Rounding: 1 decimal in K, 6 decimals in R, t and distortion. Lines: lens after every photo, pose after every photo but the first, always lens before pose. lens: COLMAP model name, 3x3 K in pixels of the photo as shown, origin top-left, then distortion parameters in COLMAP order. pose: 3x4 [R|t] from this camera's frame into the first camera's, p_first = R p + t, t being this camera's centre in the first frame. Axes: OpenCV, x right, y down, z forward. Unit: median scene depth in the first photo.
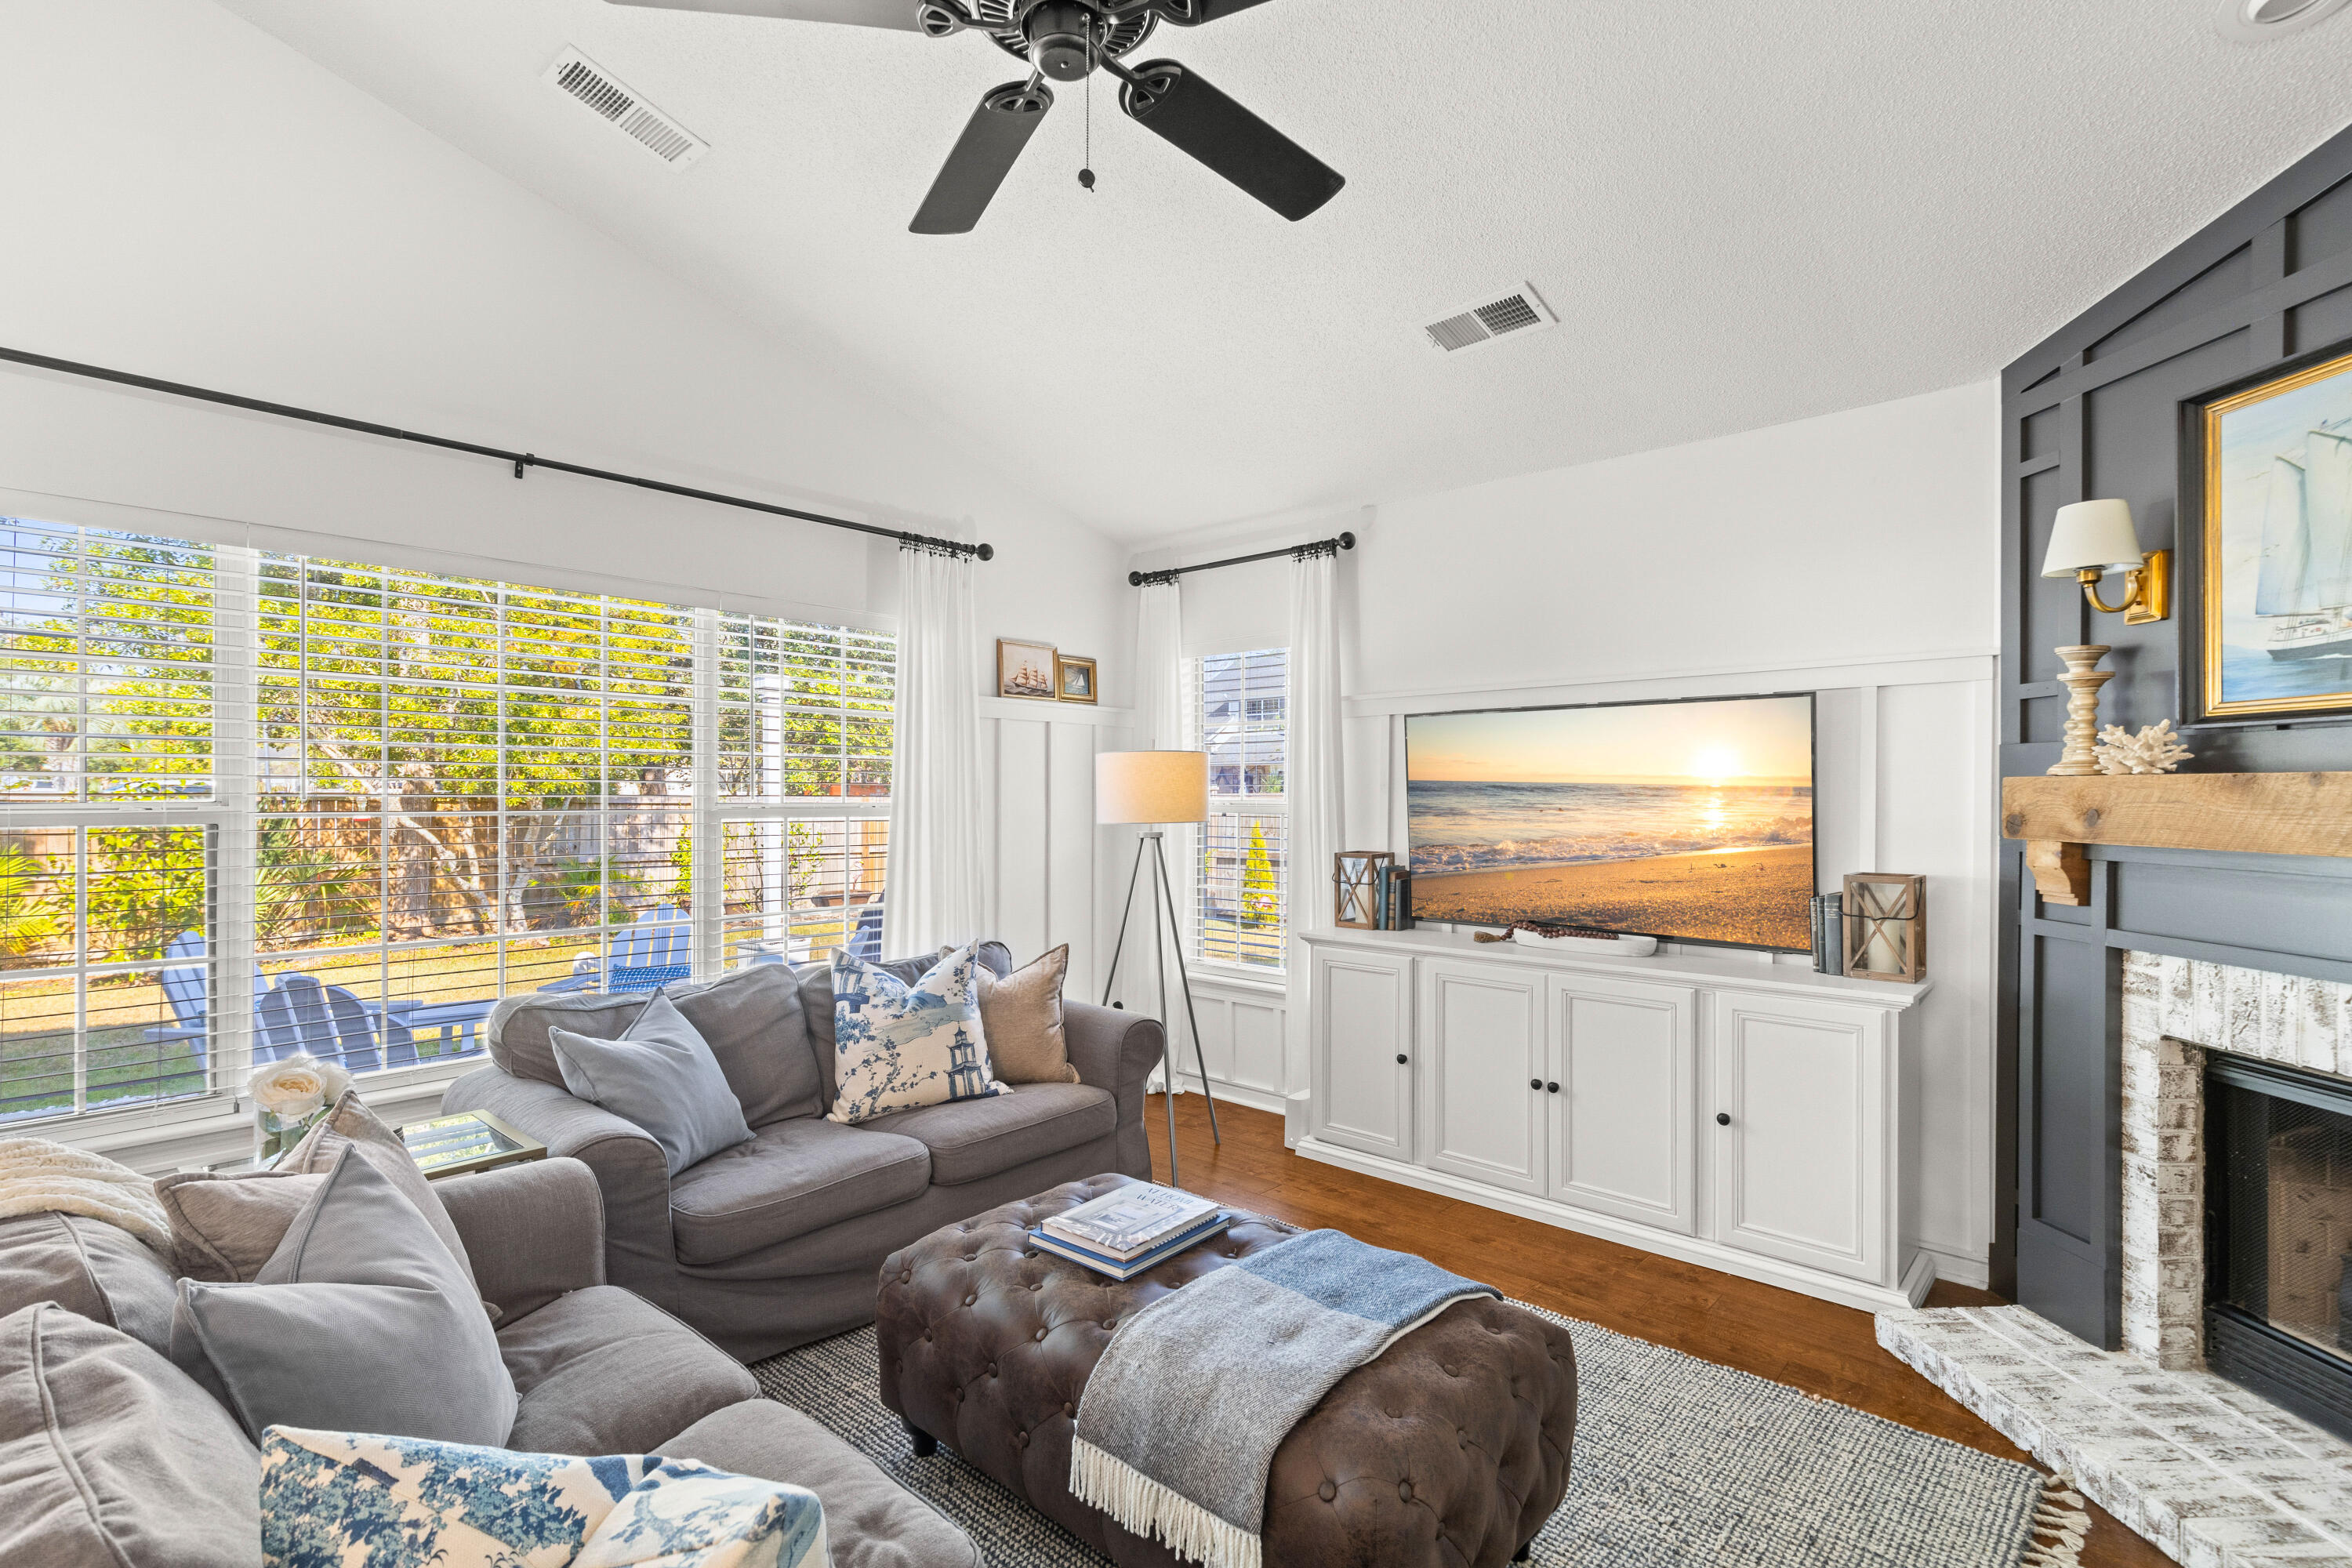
lens RADIAL K [[1070.0, 0, 1222.6], [0, 1070.0, 808.1], [0, 0, 1]] dist [0.008440, -0.000781]
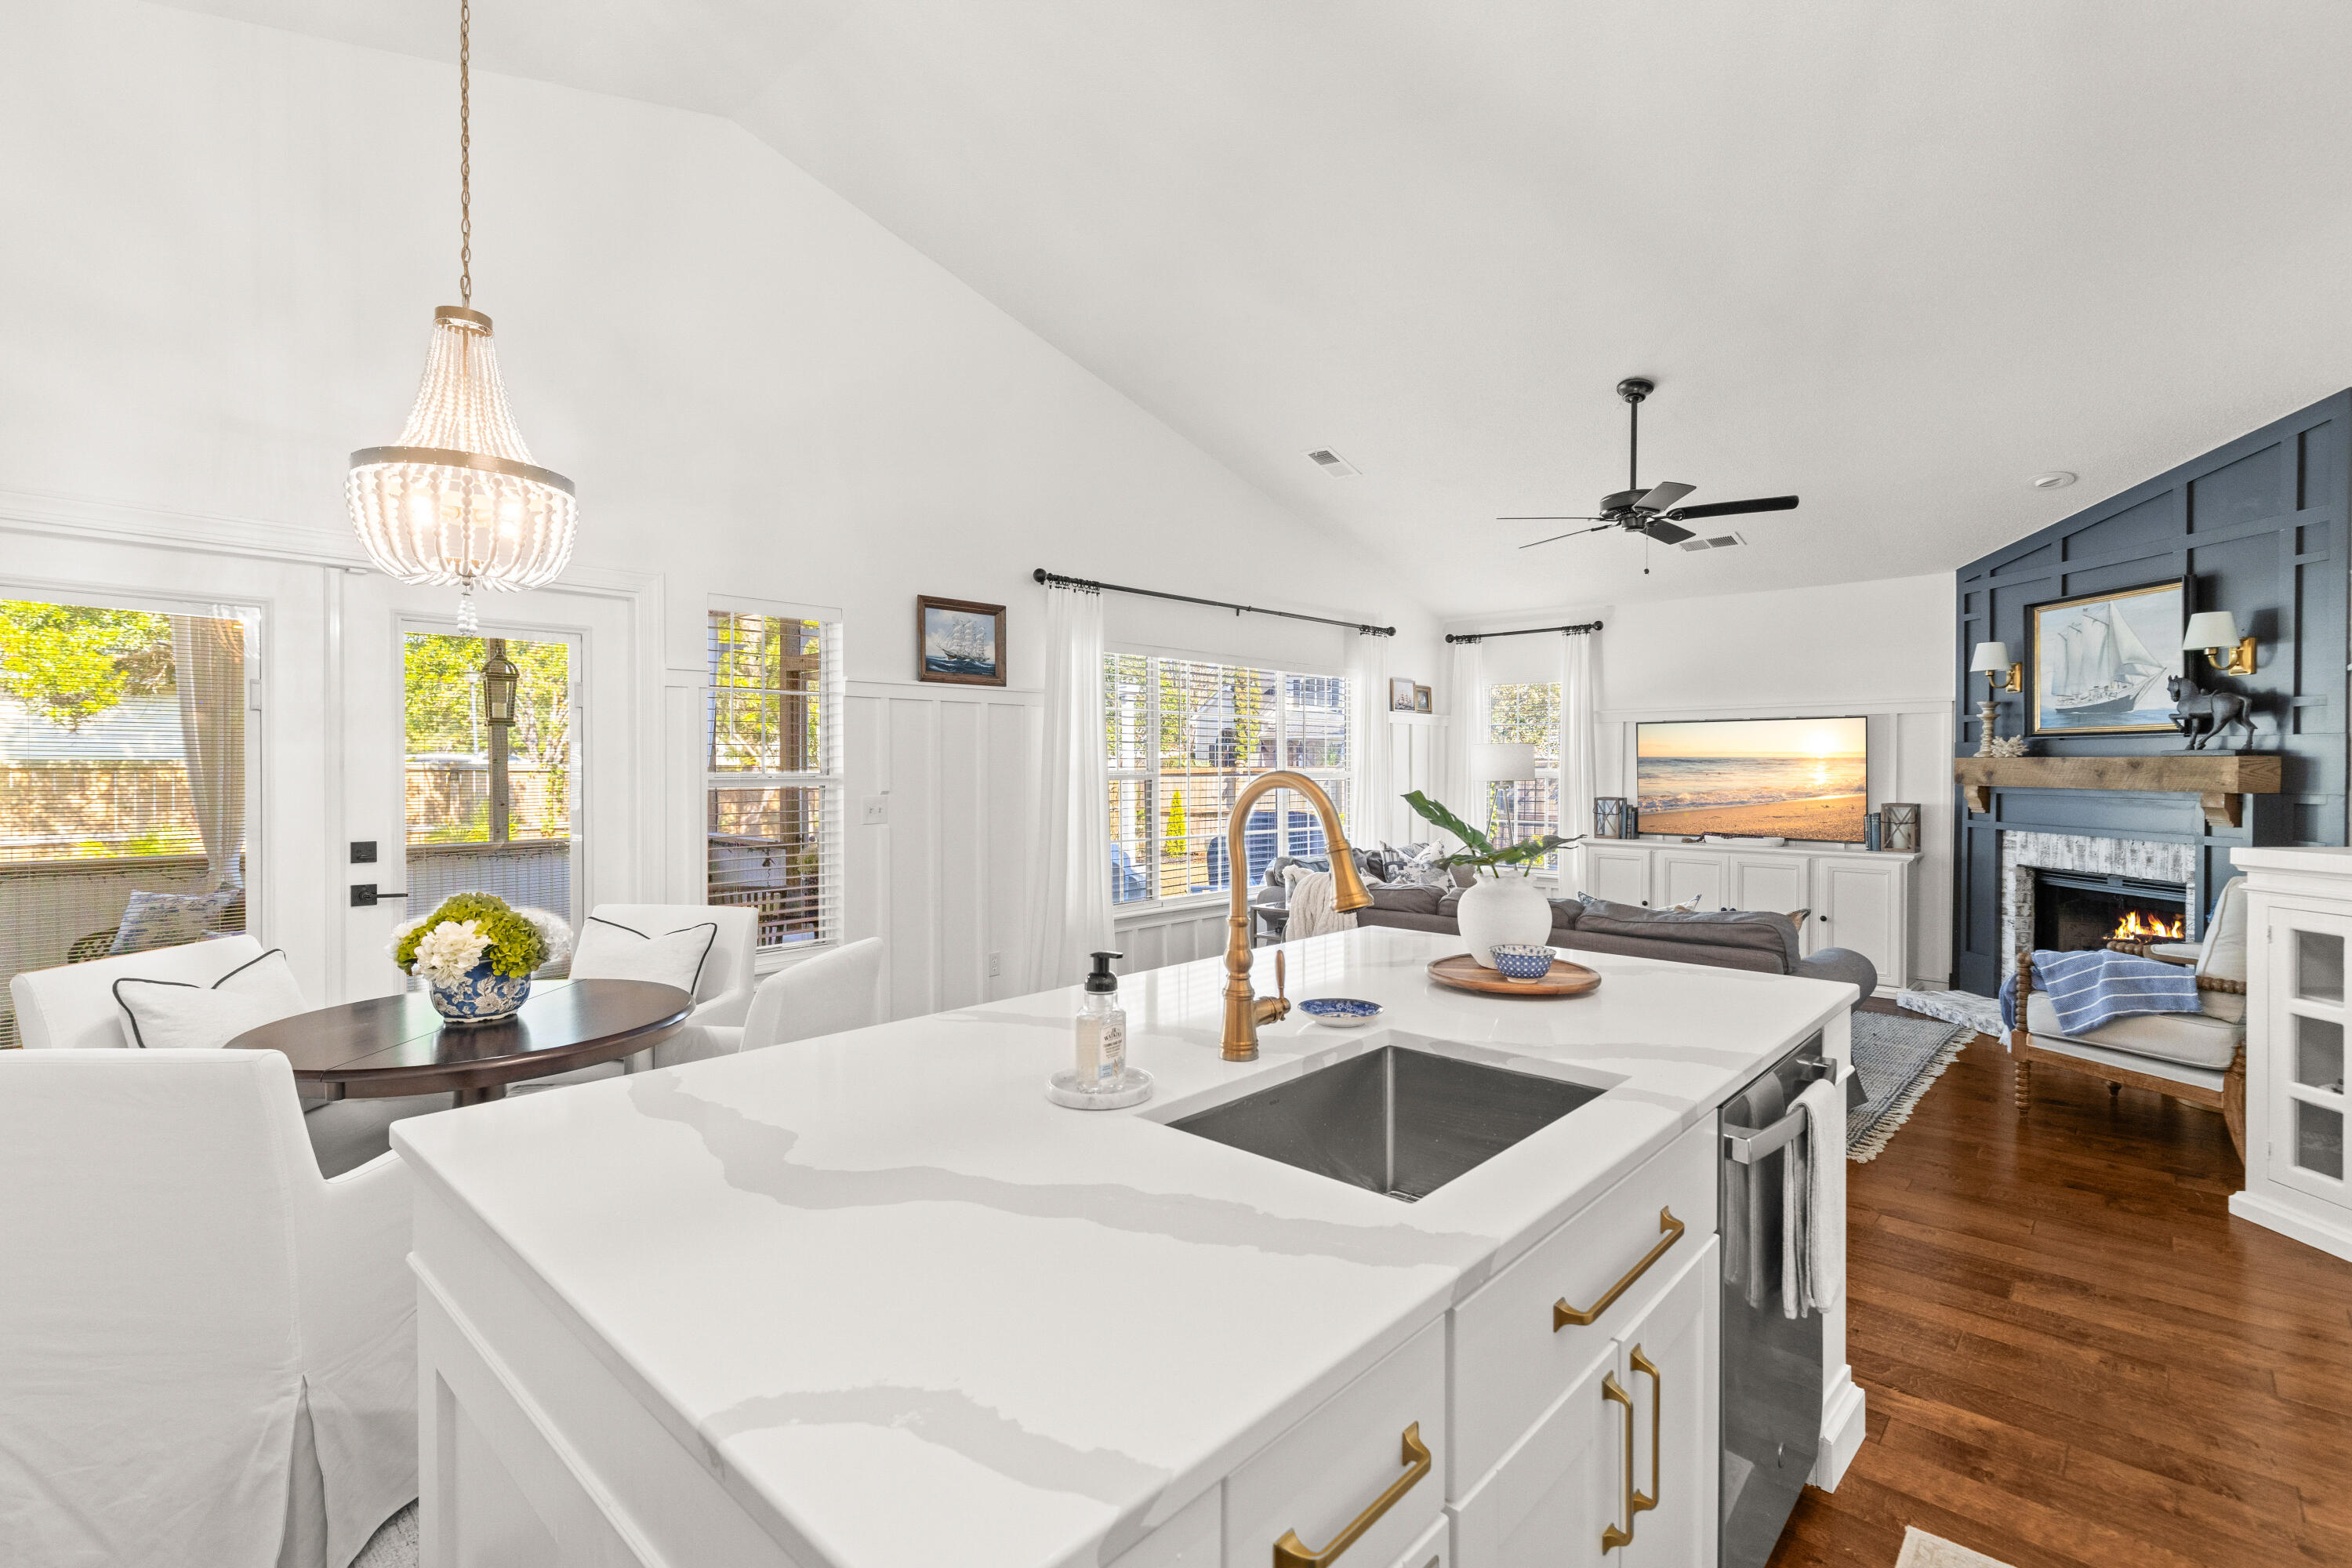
lens RADIAL K [[1070.0, 0, 1191.7], [0, 1070.0, 784.7], [0, 0, 1]] dist [0.008440, -0.000781]
pose [[0.999638, -0.000605, -0.026904, -0.746859], [0.000771, 0.999981, 0.006154, 0.011037], [0.026900, -0.006172, 0.999619, -1.190100]]
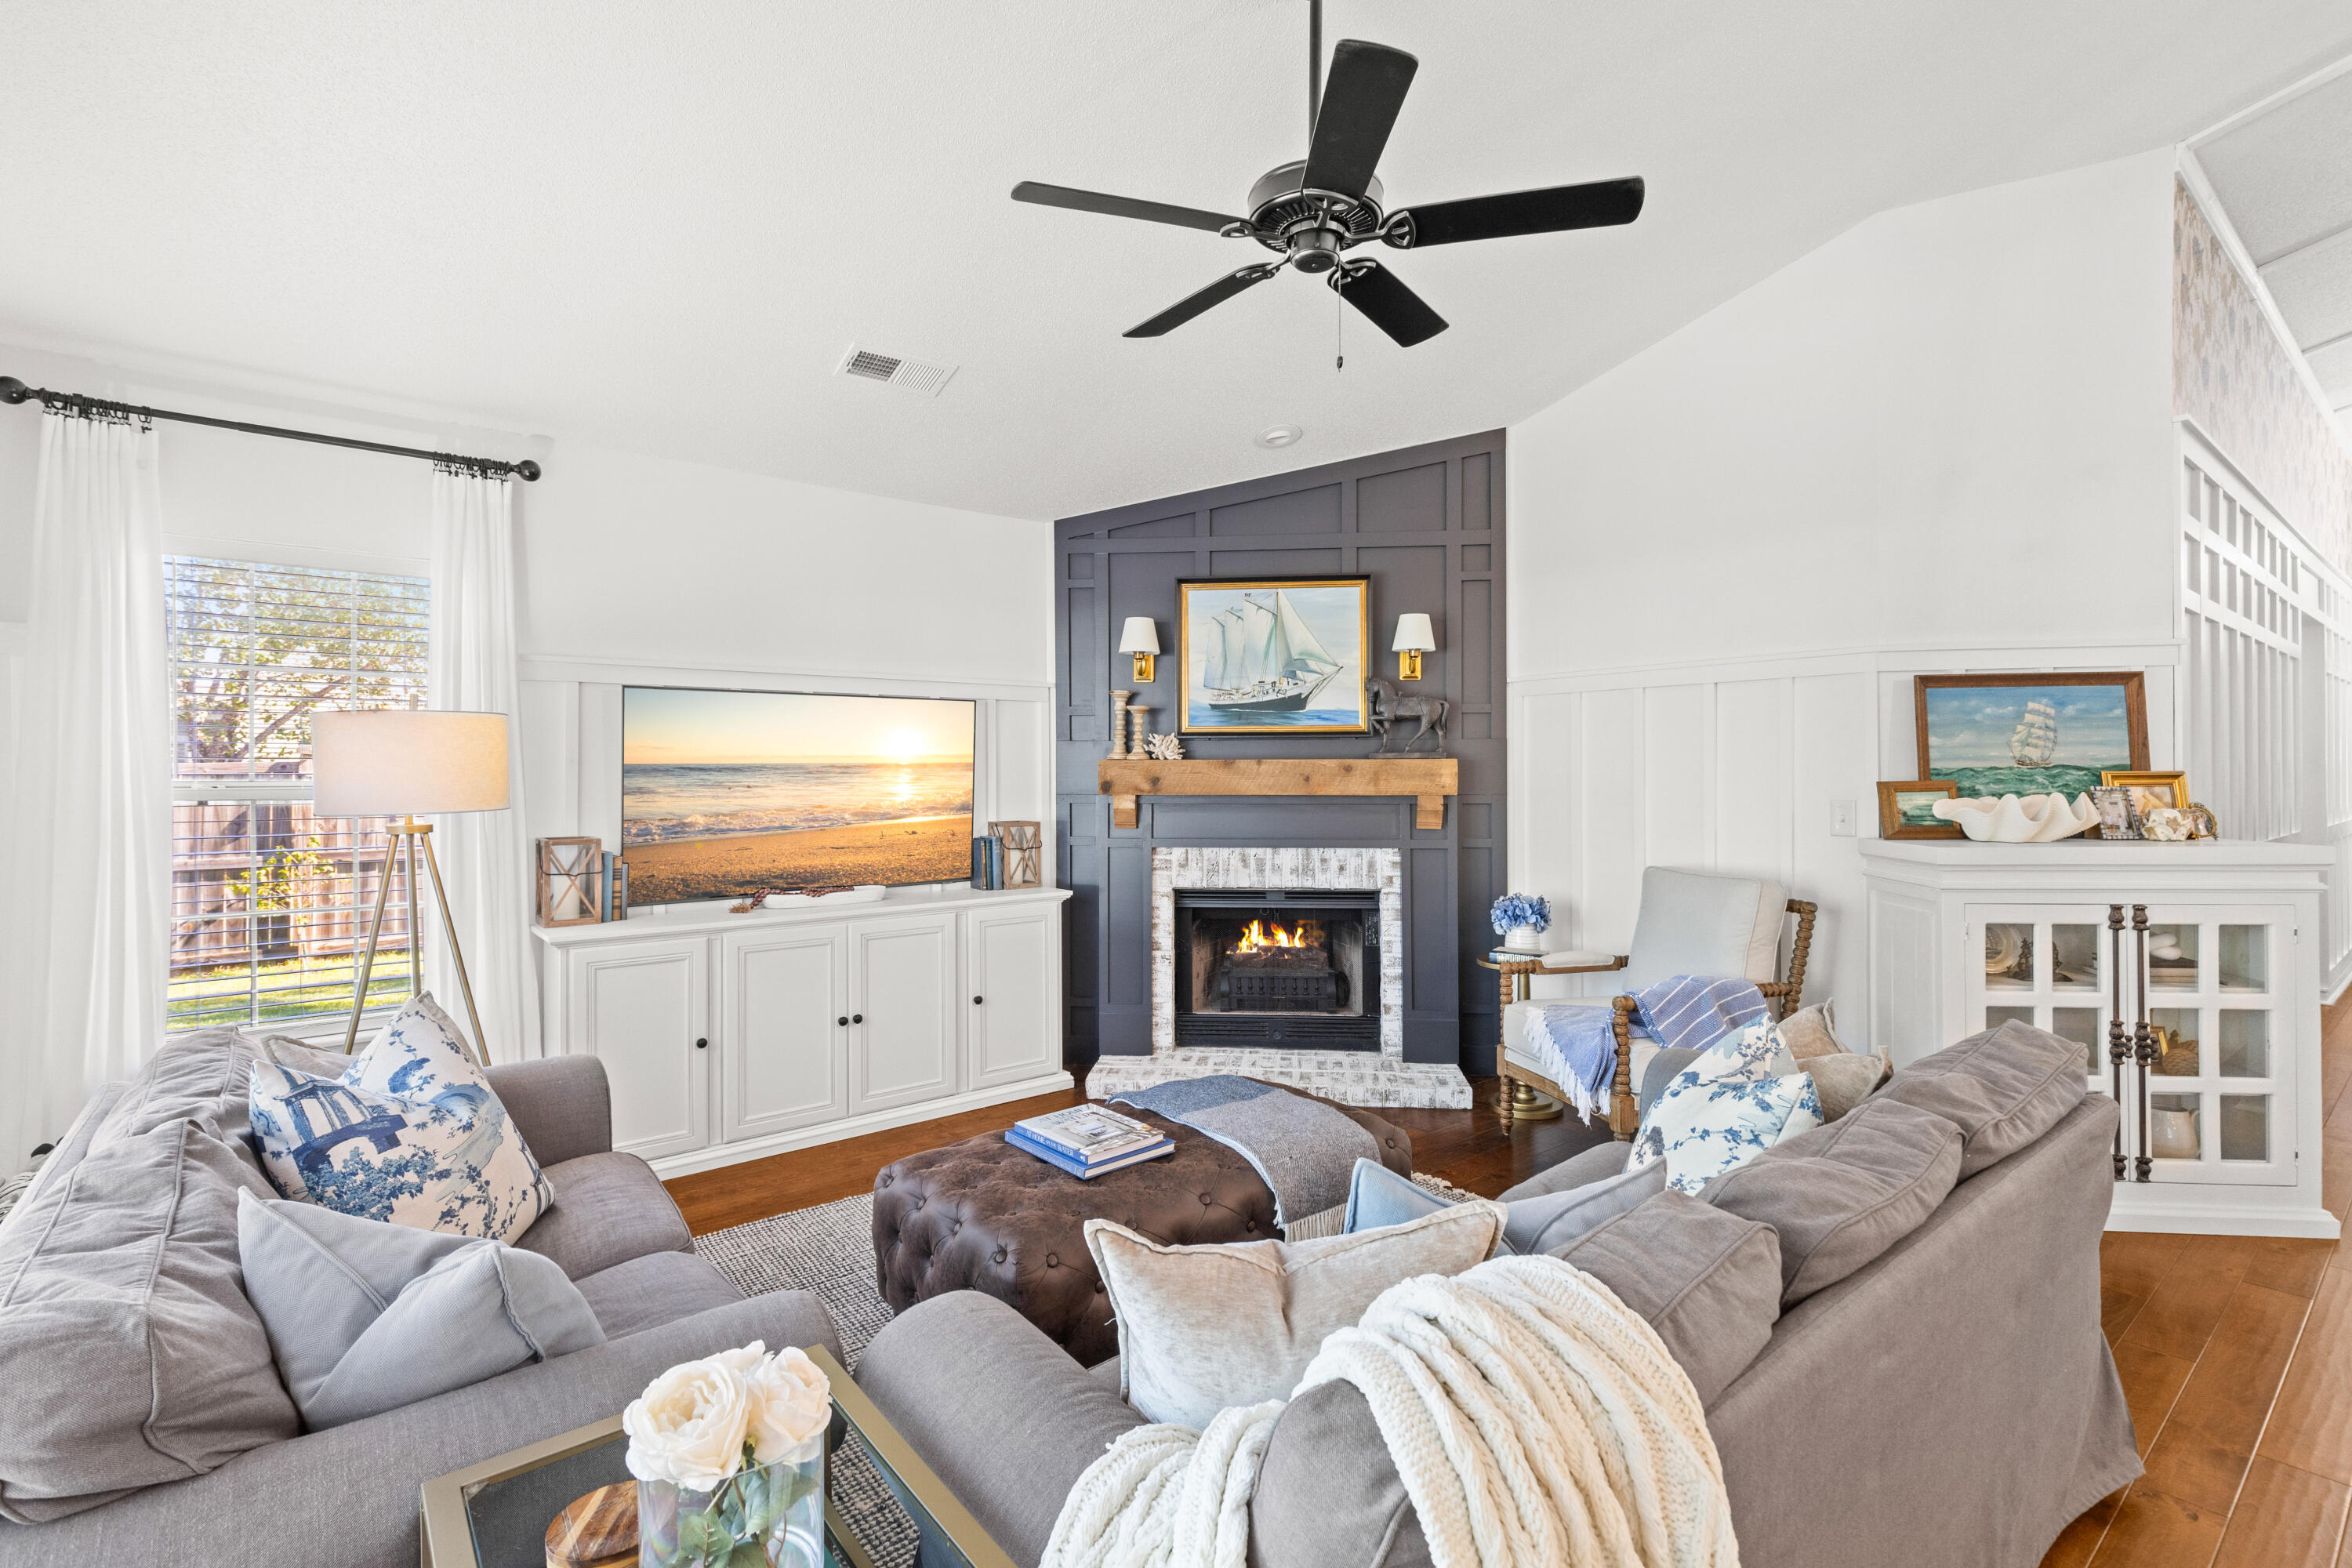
lens RADIAL K [[1070.0, 0, 1174.2], [0, 1070.0, 779.6], [0, 0, 1]] dist [0.008440, -0.000781]
pose [[0.176052, -0.010087, 0.984329, -0.899107], [0.016618, 0.999835, 0.007273, -0.006567], [-0.984241, 0.015077, 0.176191, 0.509691]]
